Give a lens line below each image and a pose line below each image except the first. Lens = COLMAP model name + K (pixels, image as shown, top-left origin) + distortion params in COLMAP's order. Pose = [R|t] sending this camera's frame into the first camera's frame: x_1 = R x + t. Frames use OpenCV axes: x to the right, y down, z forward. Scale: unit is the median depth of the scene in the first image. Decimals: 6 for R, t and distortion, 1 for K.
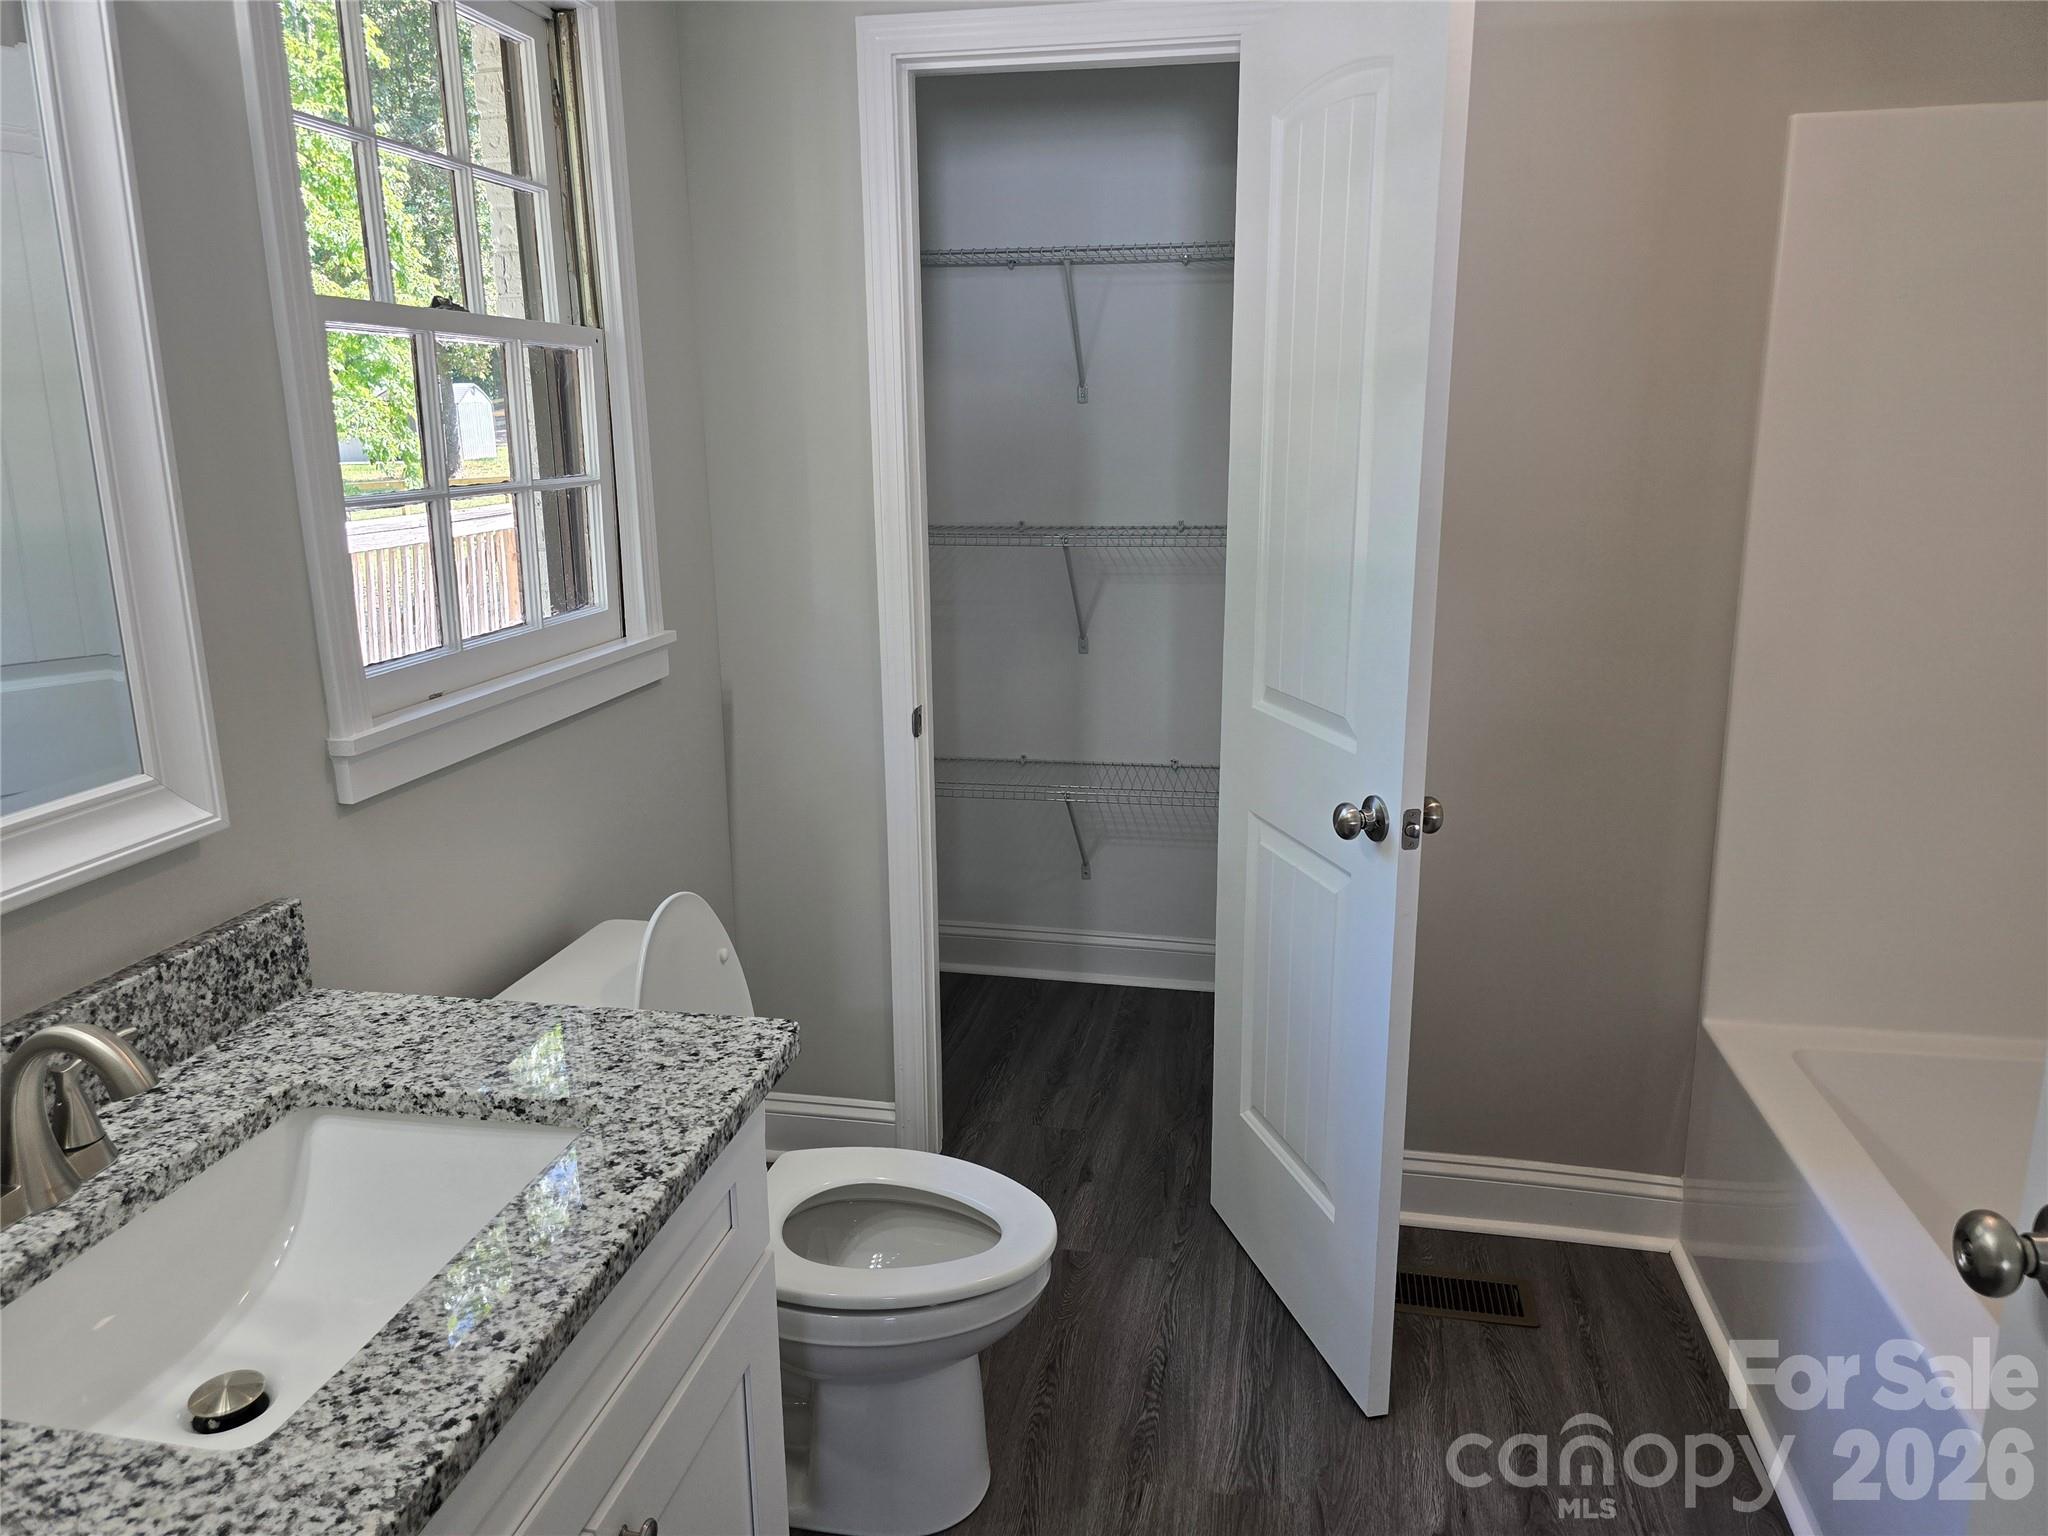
lens RADIAL K [[1385.7, 0, 1022.4], [0, 1385.7, 764.7], [0, 0, 1]] dist [0.067170, -0.025336]
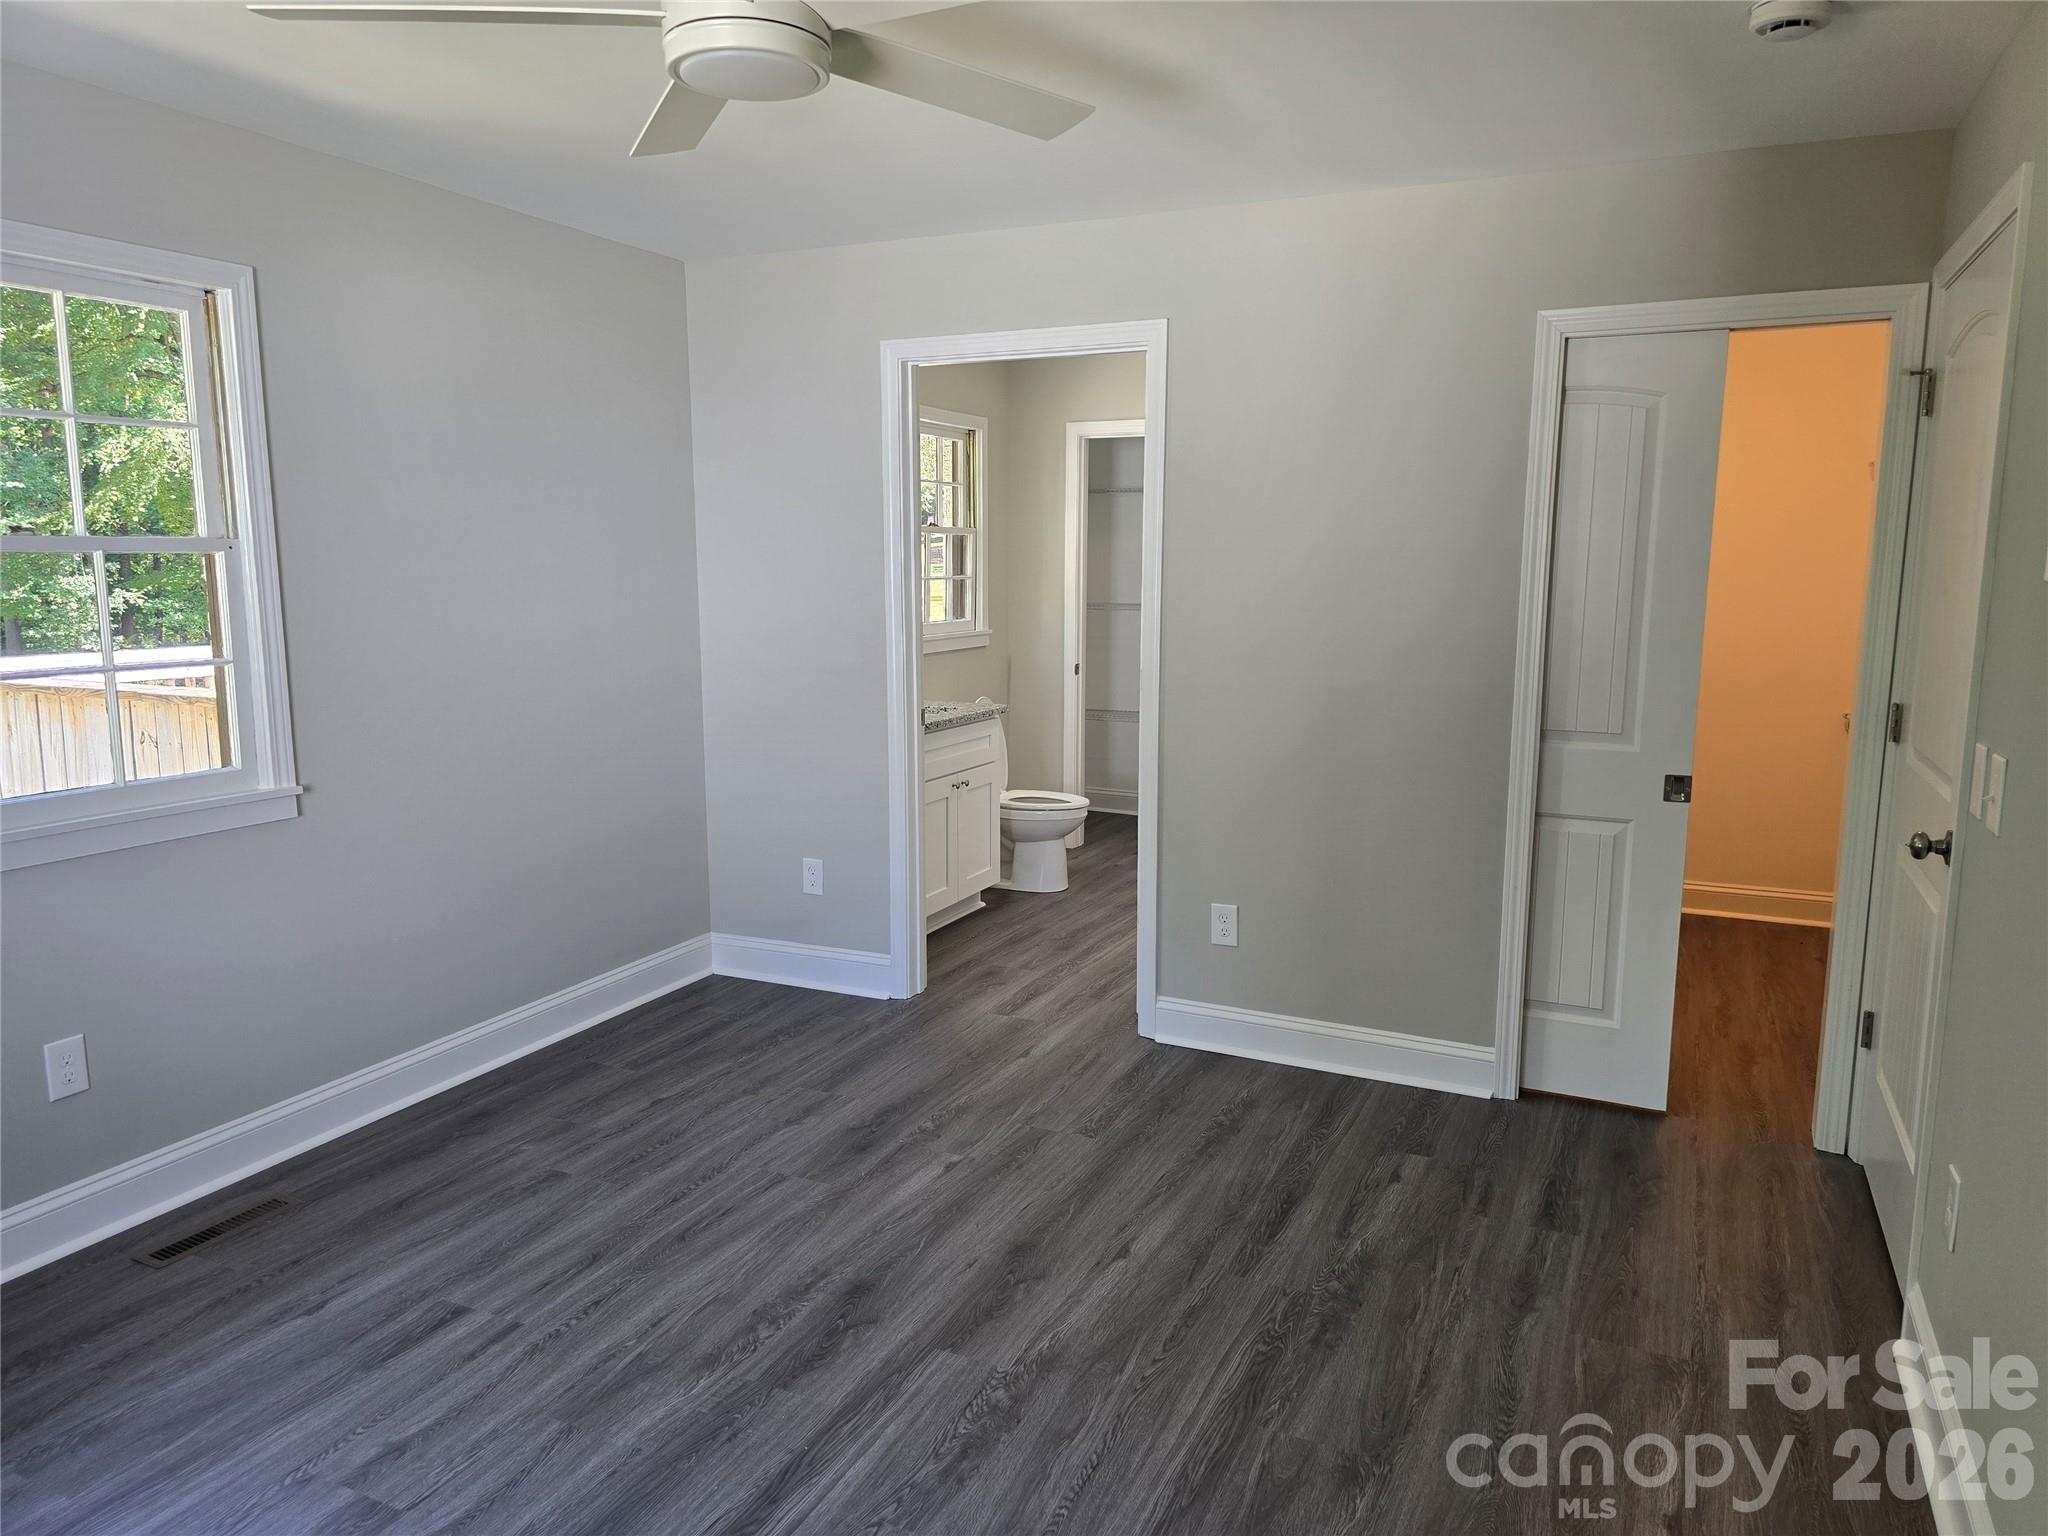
lens RADIAL K [[1385.7, 0, 1025.4], [0, 1385.7, 765.8], [0, 0, 1]] dist [0.067170, -0.025336]
pose [[0.970640, 0.044477, -0.236390, 0.550752], [-0.066940, 0.993881, -0.087863, 0.467206], [0.231036, 0.101107, 0.967678, -1.874348]]
